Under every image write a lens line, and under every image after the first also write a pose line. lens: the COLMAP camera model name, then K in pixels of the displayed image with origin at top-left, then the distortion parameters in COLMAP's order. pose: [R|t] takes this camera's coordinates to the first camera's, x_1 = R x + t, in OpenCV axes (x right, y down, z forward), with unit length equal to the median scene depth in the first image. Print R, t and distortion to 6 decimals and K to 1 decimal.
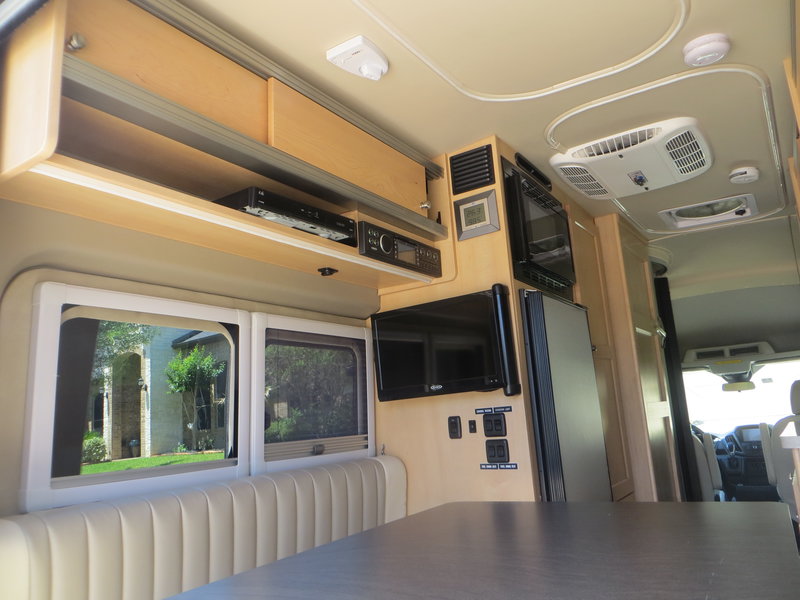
lens RADIAL K [[614.2, 0, 400.0], [0, 614.2, 300.0], [0, 0, 1]] dist [-0.005097, 0.000647]
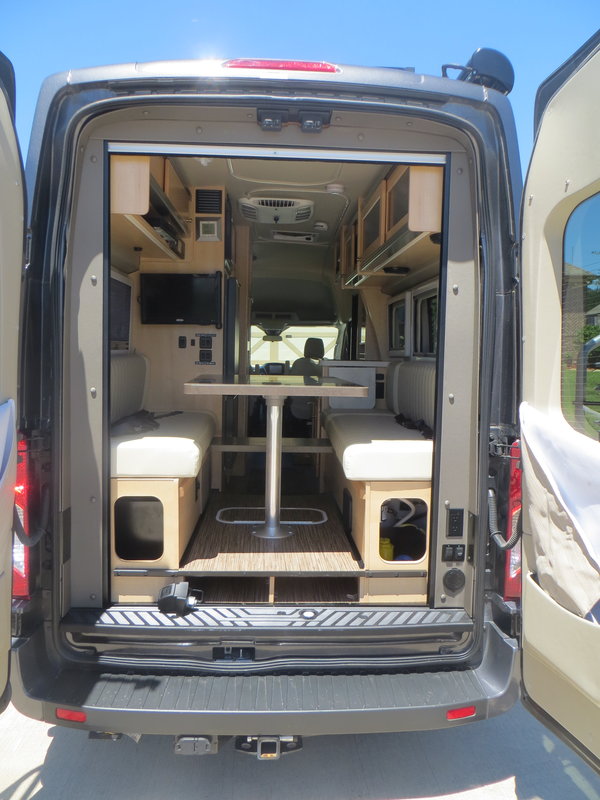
lens RADIAL K [[614.2, 0, 300.0], [0, 614.2, 400.0], [0, 0, 1]] dist [-0.005097, 0.000647]
pose [[0.807200, 0.041139, 0.588842, -0.699653], [-0.189811, 0.962676, 0.192942, -0.052220], [-0.558927, -0.267511, 0.784881, -0.705560]]
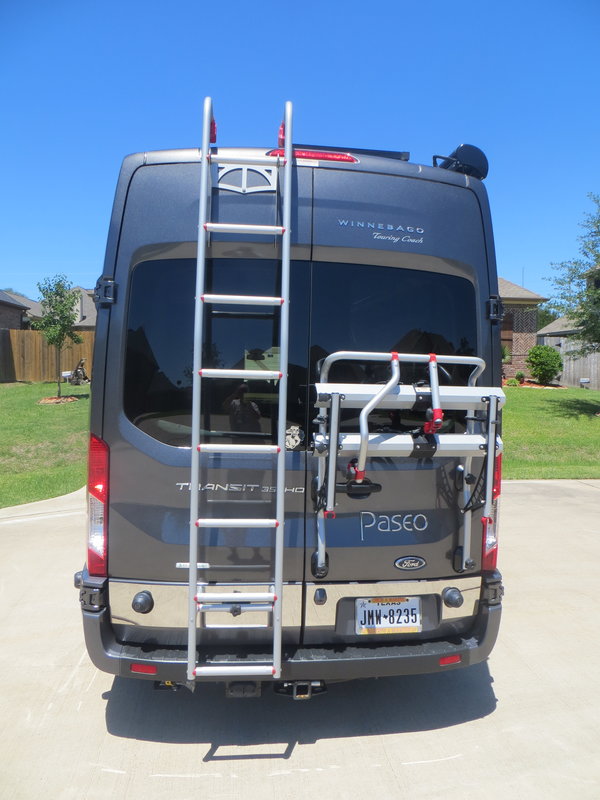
lens RADIAL K [[614.2, 0, 300.0], [0, 614.2, 400.0], [0, 0, 1]] dist [-0.005097, 0.000647]
pose [[0.764847, 0.057282, 0.641660, -0.982881], [-0.203584, 0.966487, 0.156388, -0.078866], [-0.611198, -0.250245, 0.750876, -0.843548]]
